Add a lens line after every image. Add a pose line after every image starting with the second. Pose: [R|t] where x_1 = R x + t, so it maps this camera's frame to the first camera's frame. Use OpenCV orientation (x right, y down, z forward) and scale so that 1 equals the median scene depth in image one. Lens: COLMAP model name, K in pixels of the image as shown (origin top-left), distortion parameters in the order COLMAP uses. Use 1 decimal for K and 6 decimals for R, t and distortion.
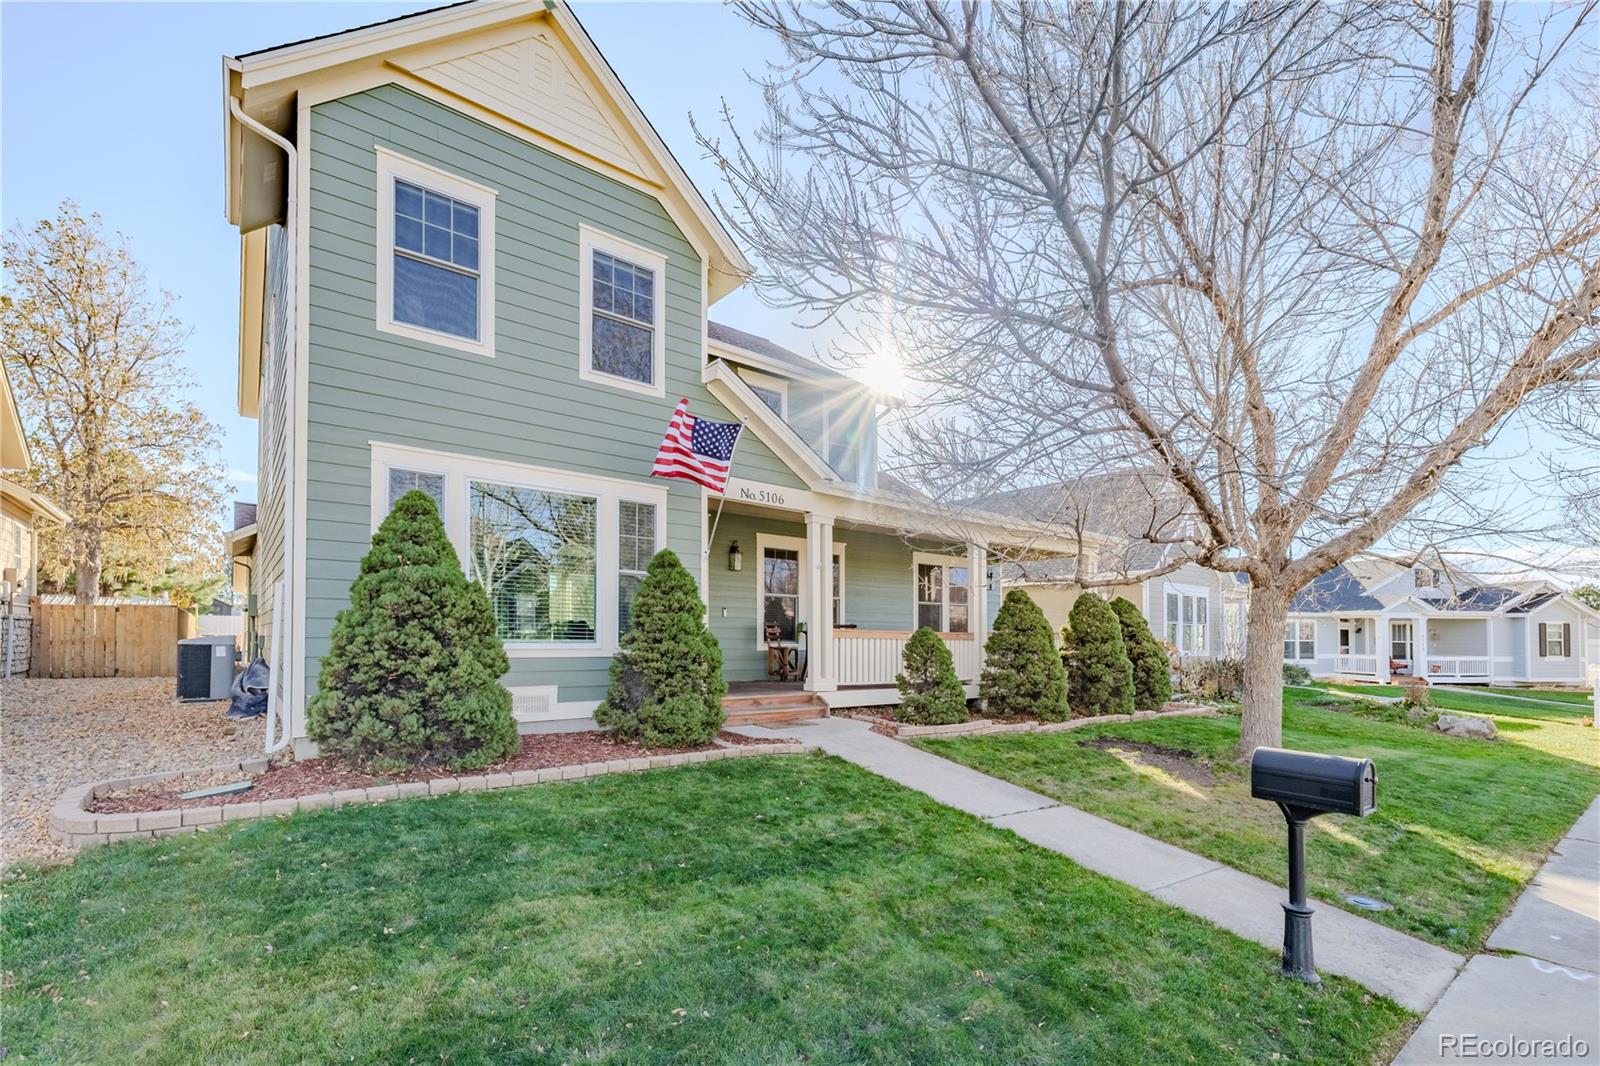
lens RADIAL K [[711.6, 0, 800.0], [0, 711.6, 627.8], [0, 0, 1]] dist [-0.001887, -0.000288]
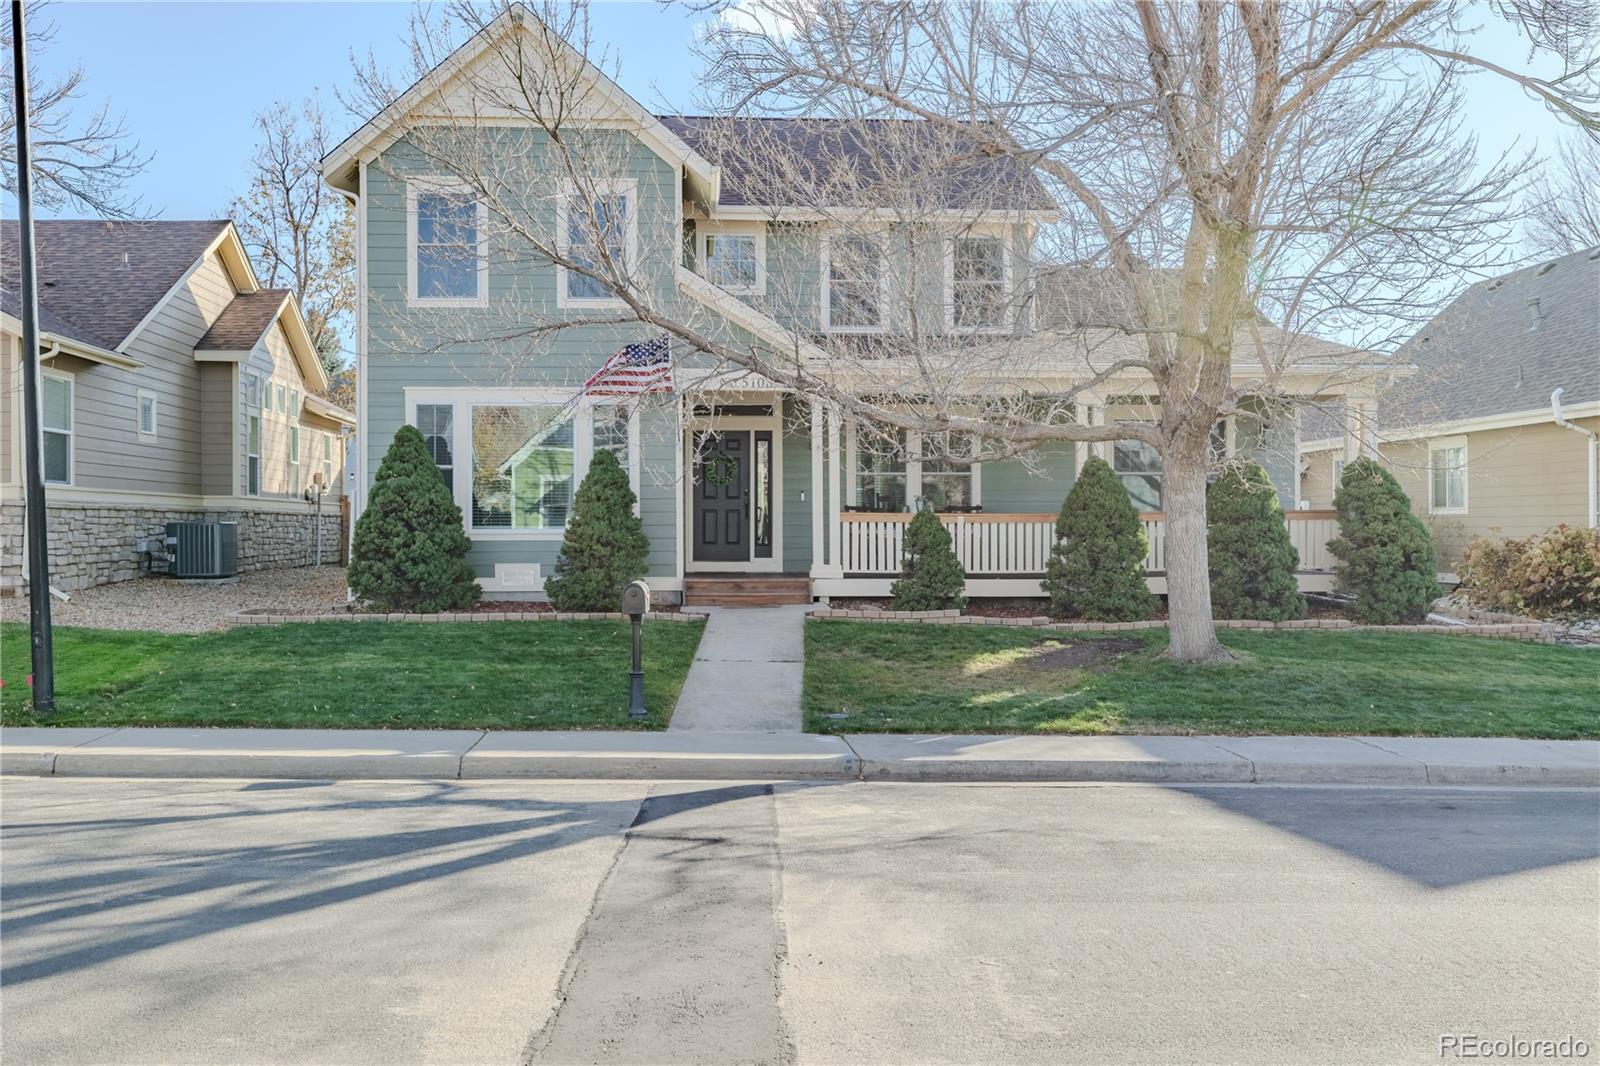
lens RADIAL K [[1421.3, 0, 800.0], [0, 1421.3, 533.0], [0, 0, 1]] dist [0.004489, 0.001619]
pose [[0.813975, -0.010218, -0.580810, 1.620920], [0.018176, 0.999804, 0.007884, 0.019356], [0.580616, -0.016974, 0.814001, -0.824851]]
